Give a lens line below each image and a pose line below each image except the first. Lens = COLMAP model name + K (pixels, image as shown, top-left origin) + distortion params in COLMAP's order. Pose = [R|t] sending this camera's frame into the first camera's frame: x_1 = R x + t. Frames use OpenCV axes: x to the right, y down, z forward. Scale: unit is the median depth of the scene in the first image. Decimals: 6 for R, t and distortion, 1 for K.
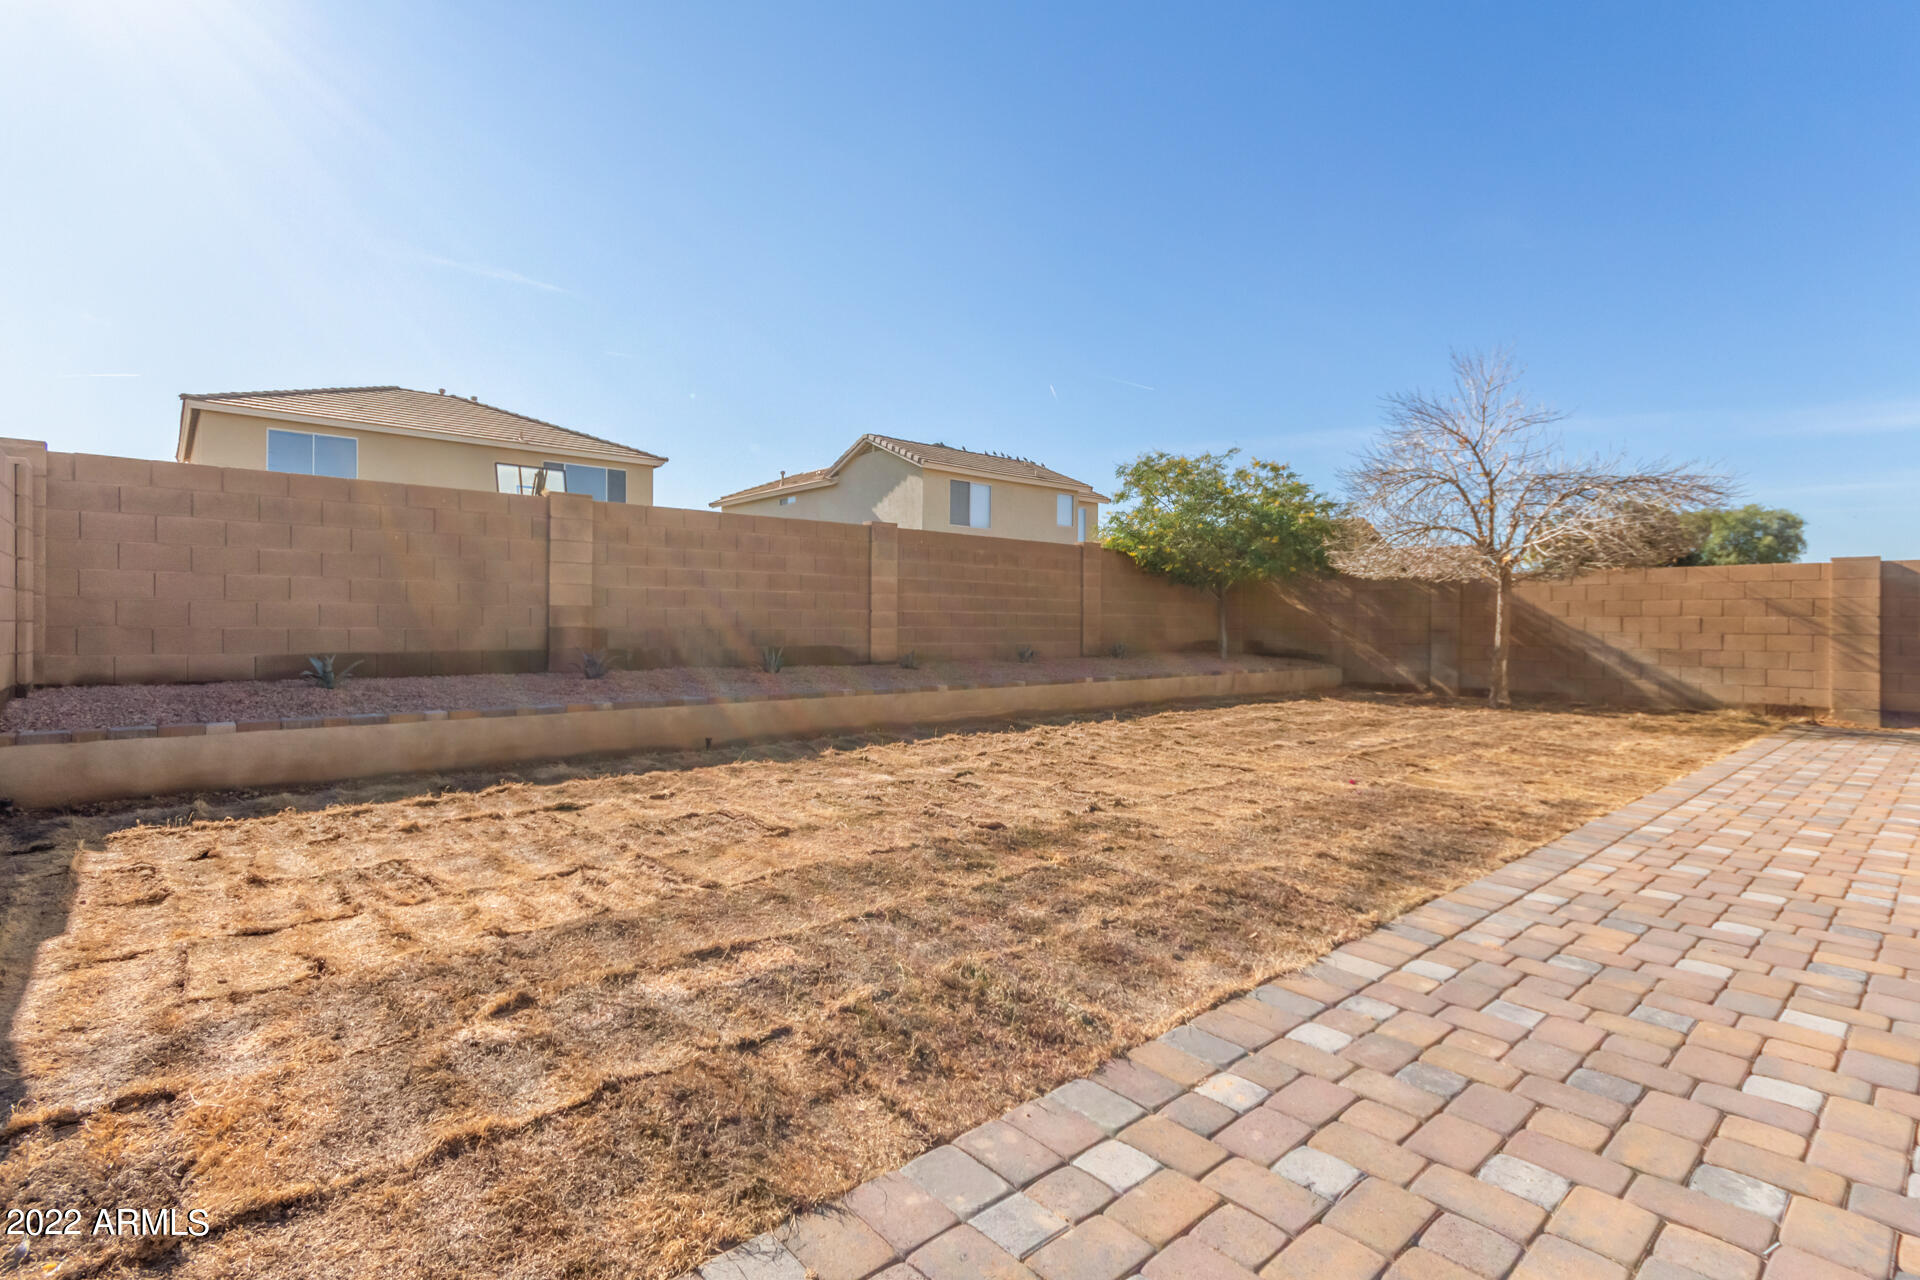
lens RADIAL K [[891.3, 0, 975.0], [0, 891.3, 632.3], [0, 0, 1]] dist [-0.001874, 0.000176]
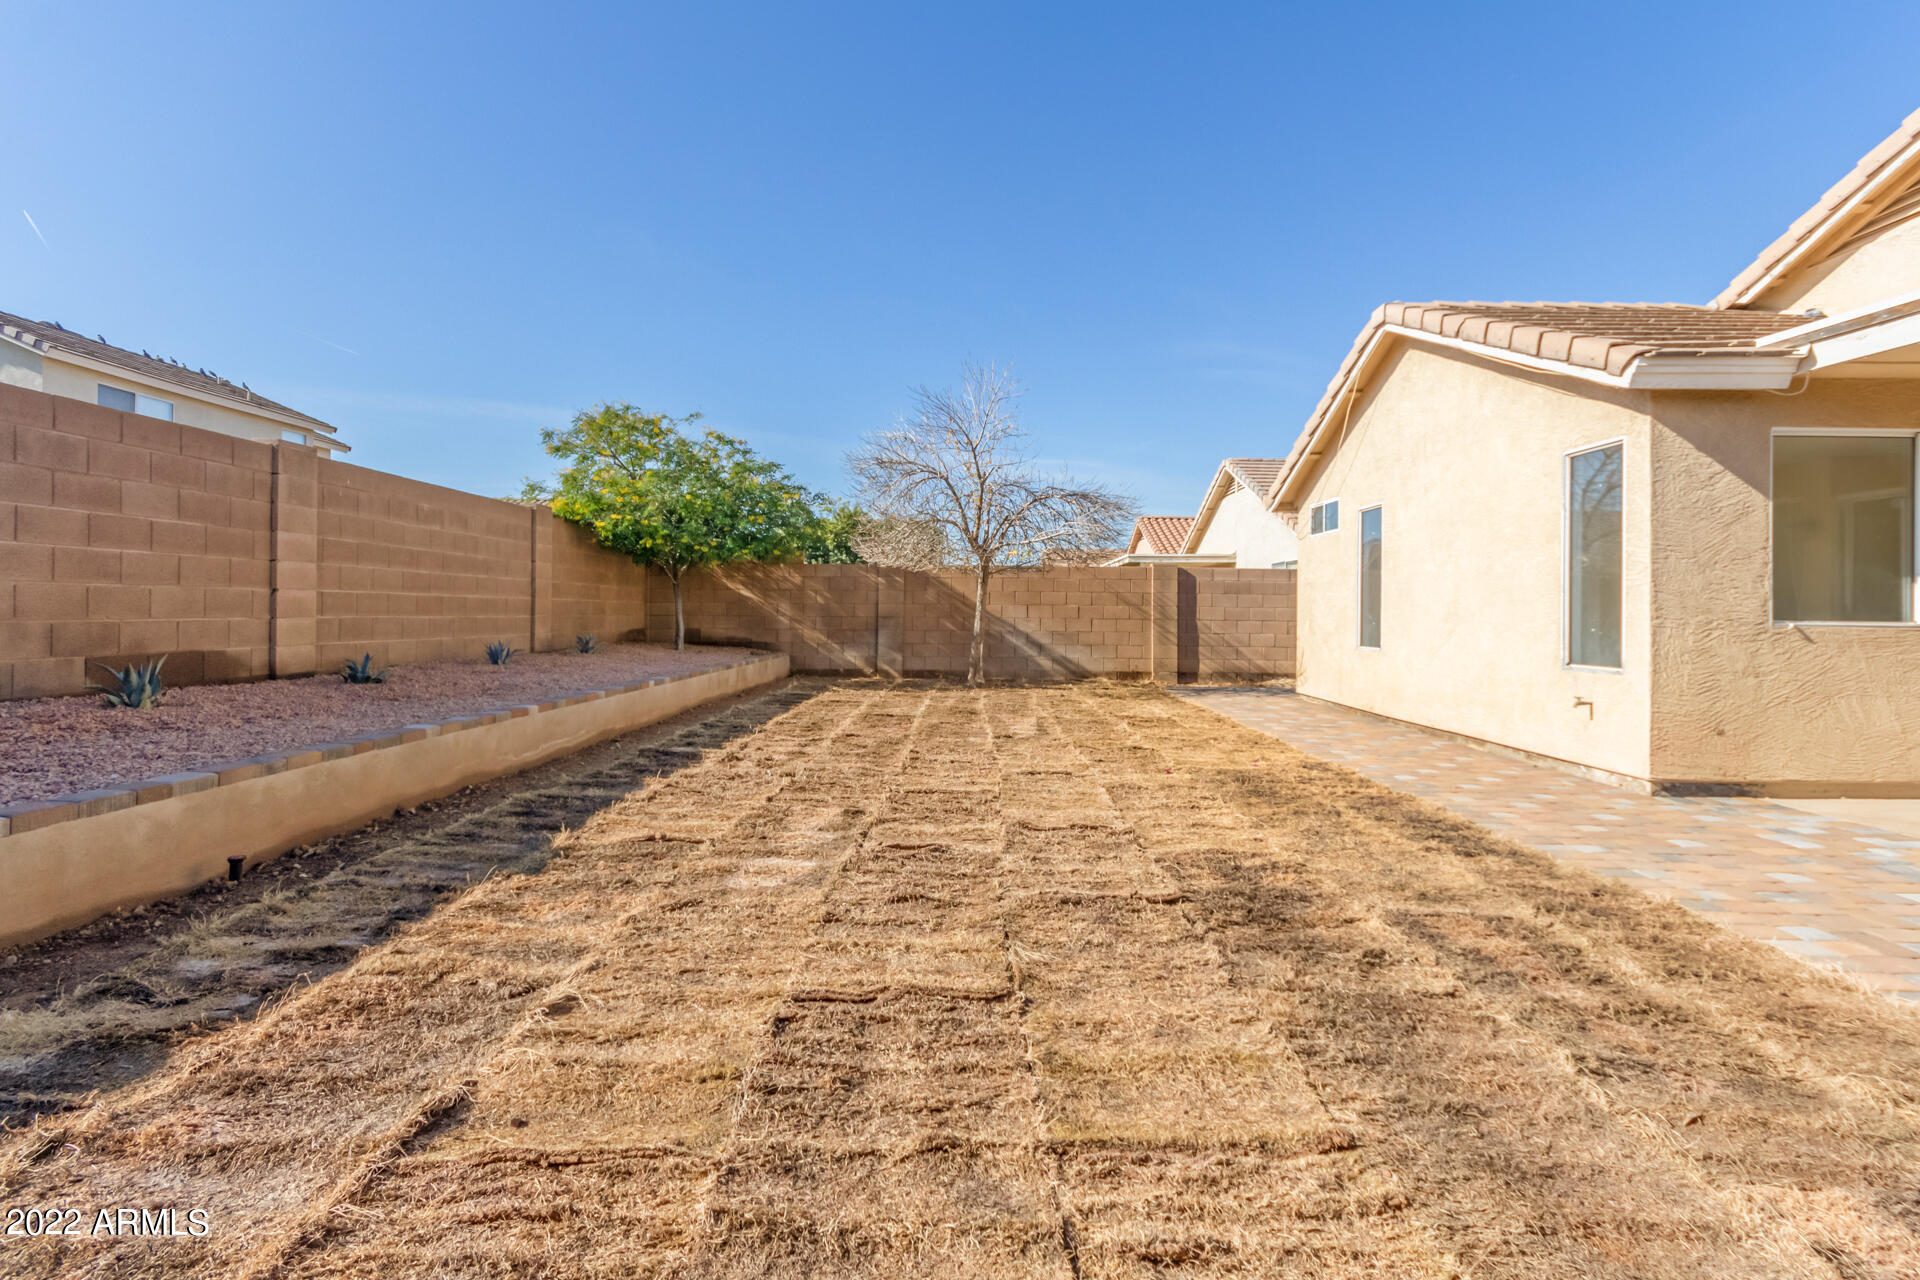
lens RADIAL K [[897.0, 0, 972.3], [0, 897.0, 633.0], [0, 0, 1]] dist [0.013070, 0.000285]
pose [[0.675475, -0.017863, 0.737167, -0.234454], [0.004734, 0.999791, 0.019890, -0.004719], [-0.737368, -0.009945, 0.675418, 0.235246]]
